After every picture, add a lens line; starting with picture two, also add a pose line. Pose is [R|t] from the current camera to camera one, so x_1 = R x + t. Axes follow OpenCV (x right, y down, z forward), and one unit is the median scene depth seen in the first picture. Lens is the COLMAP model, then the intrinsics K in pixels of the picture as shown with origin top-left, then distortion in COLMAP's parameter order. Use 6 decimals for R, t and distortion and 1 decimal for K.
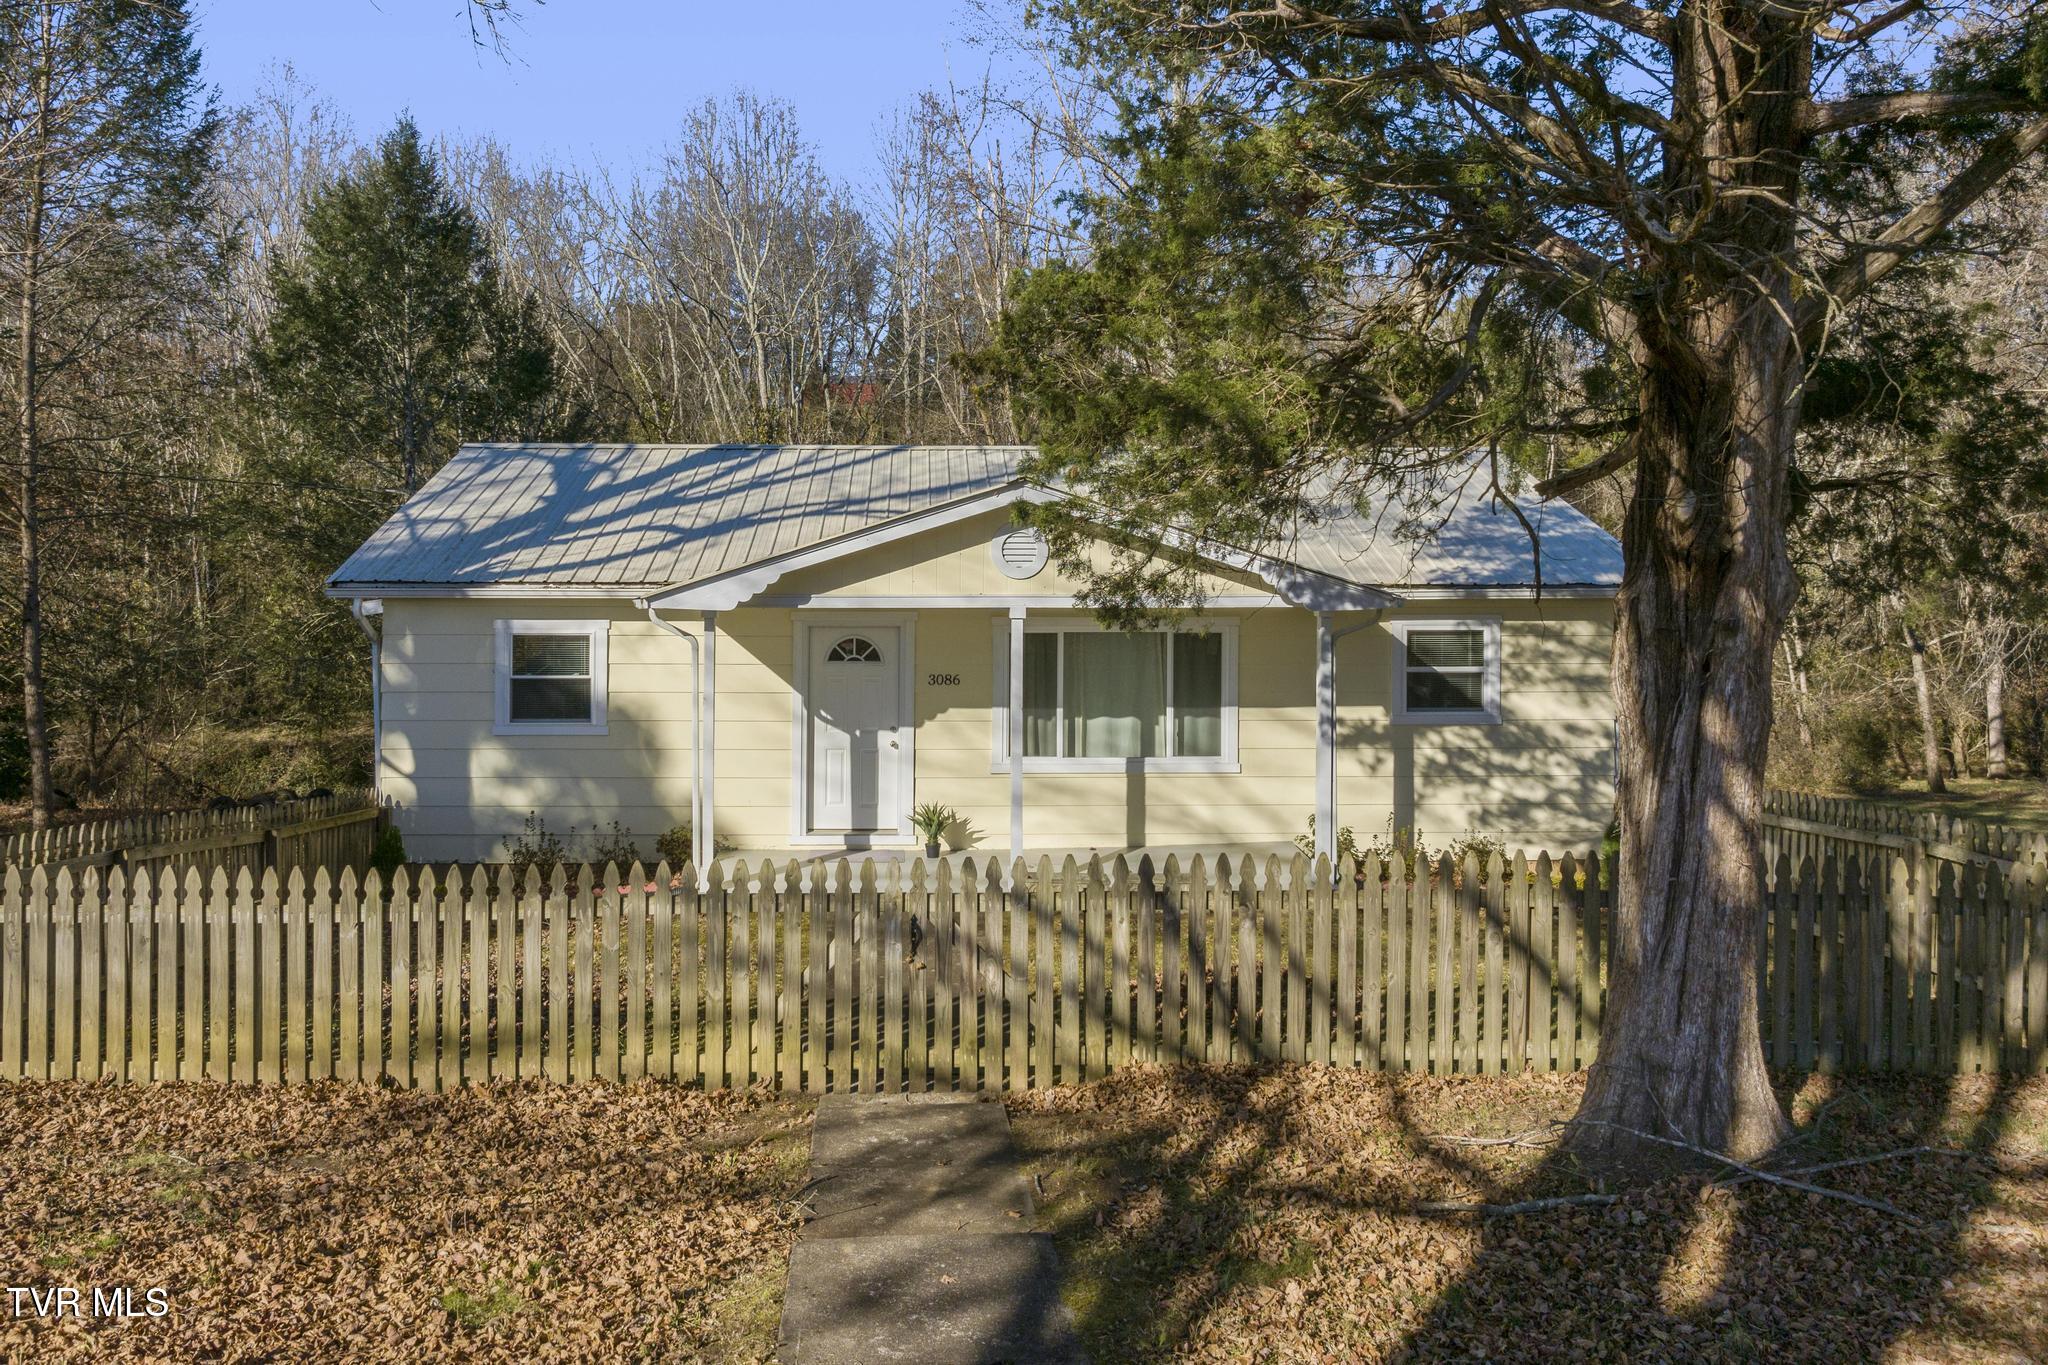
lens RADIAL K [[1571.0, 0, 1025.6], [0, 1571.0, 561.3], [0, 0, 1]] dist [0.004017, -0.058737]
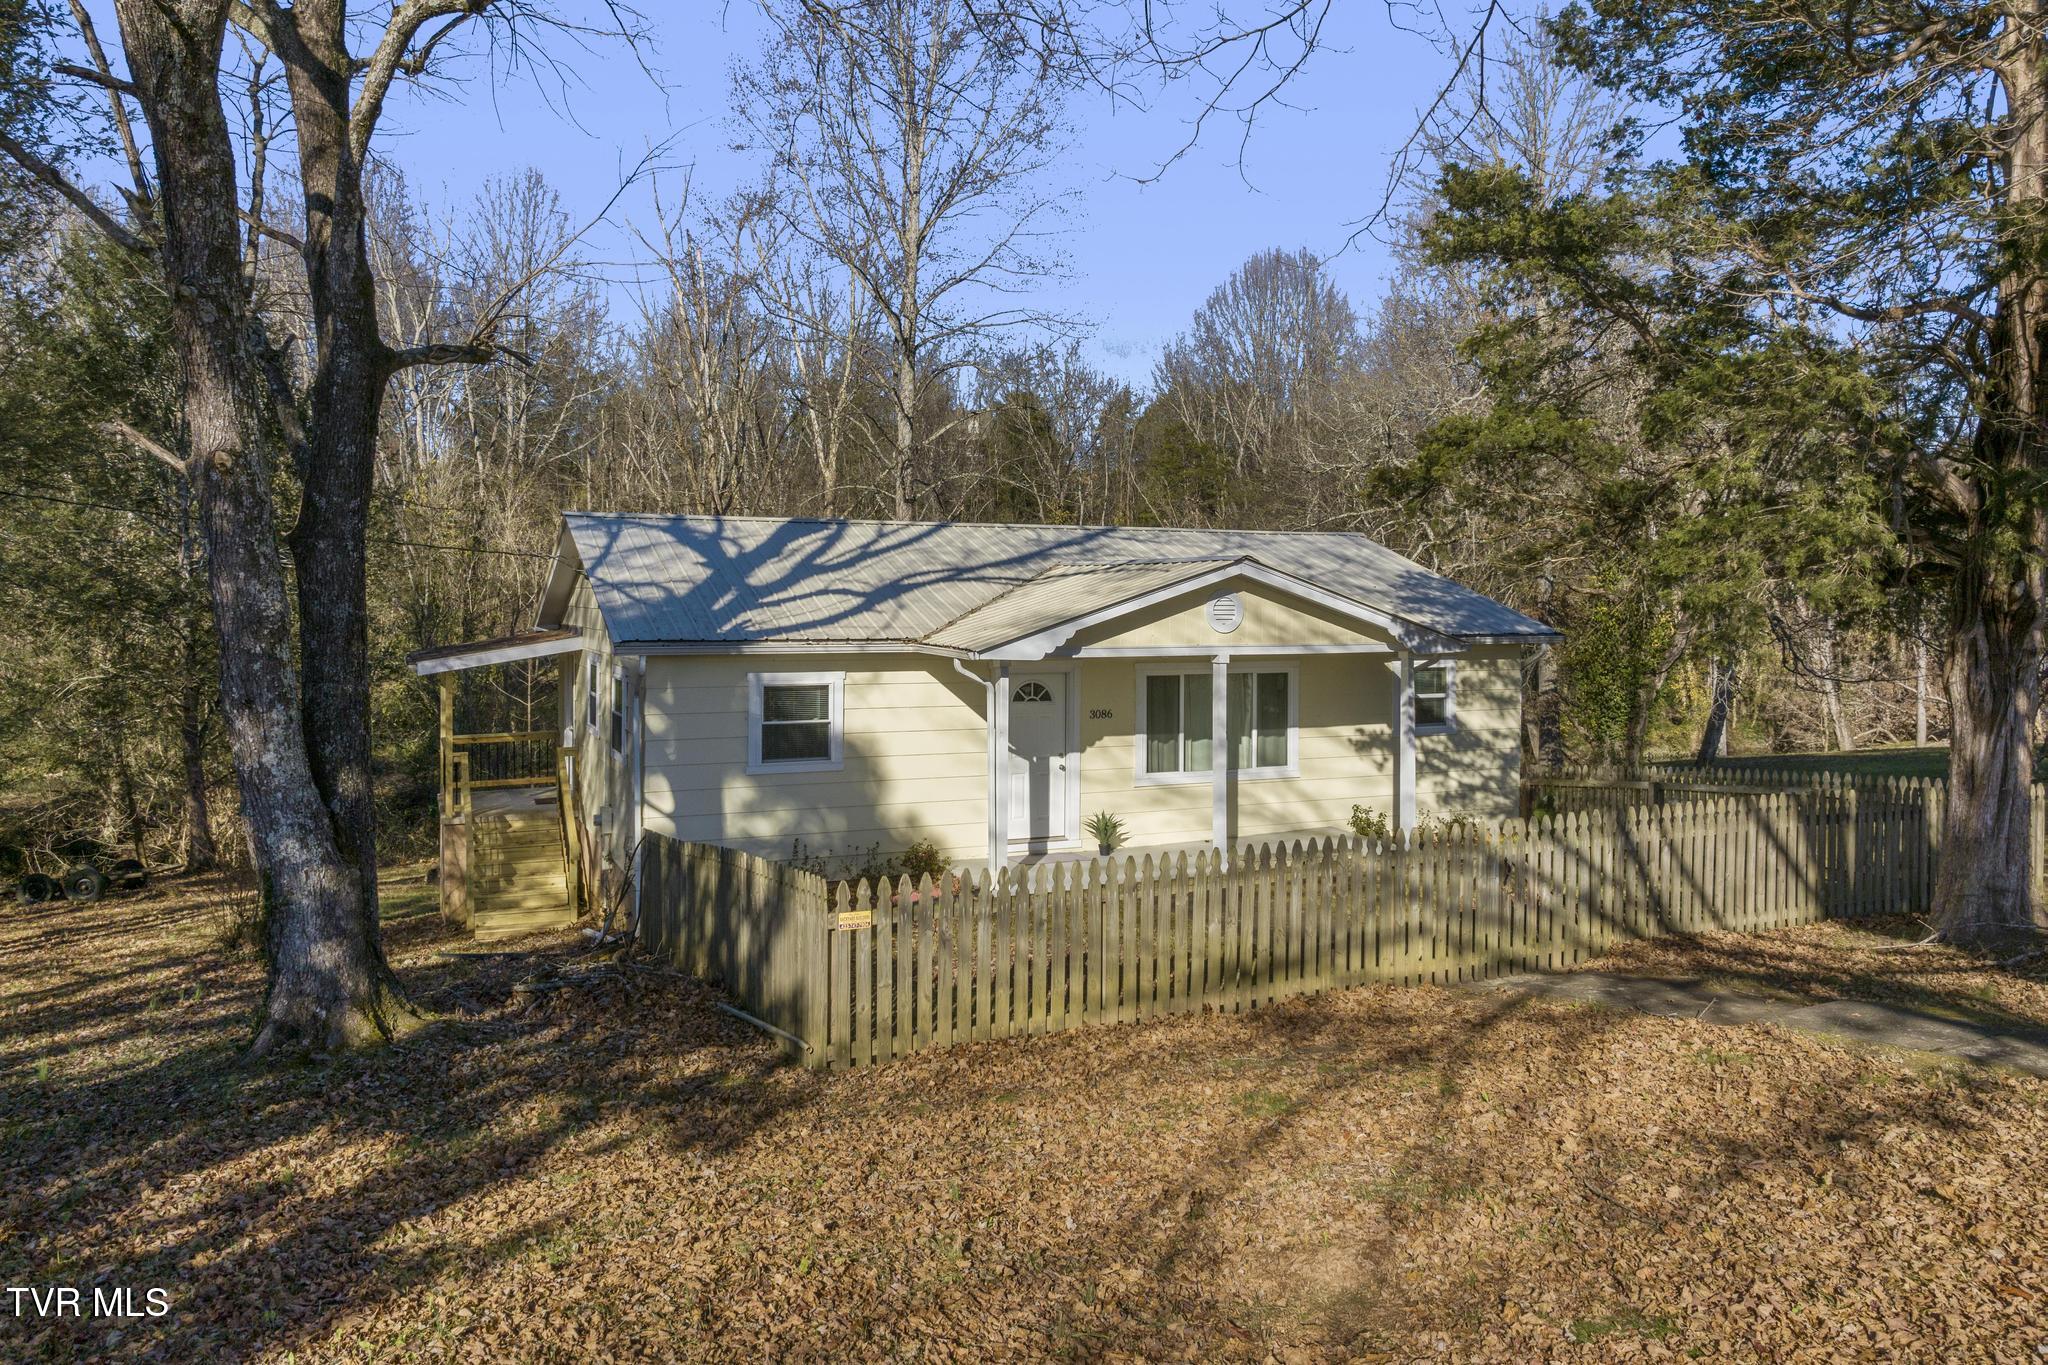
lens RADIAL K [[1460.9, 0, 1048.7], [0, 1460.9, 603.8], [0, 0, 1]] dist [-0.060035, 0.040444]
pose [[0.919850, -0.001790, 0.392267, -0.547267], [0.004901, 0.999964, -0.006930, -0.004457], [-0.392240, 0.008297, 0.919825, -0.055062]]
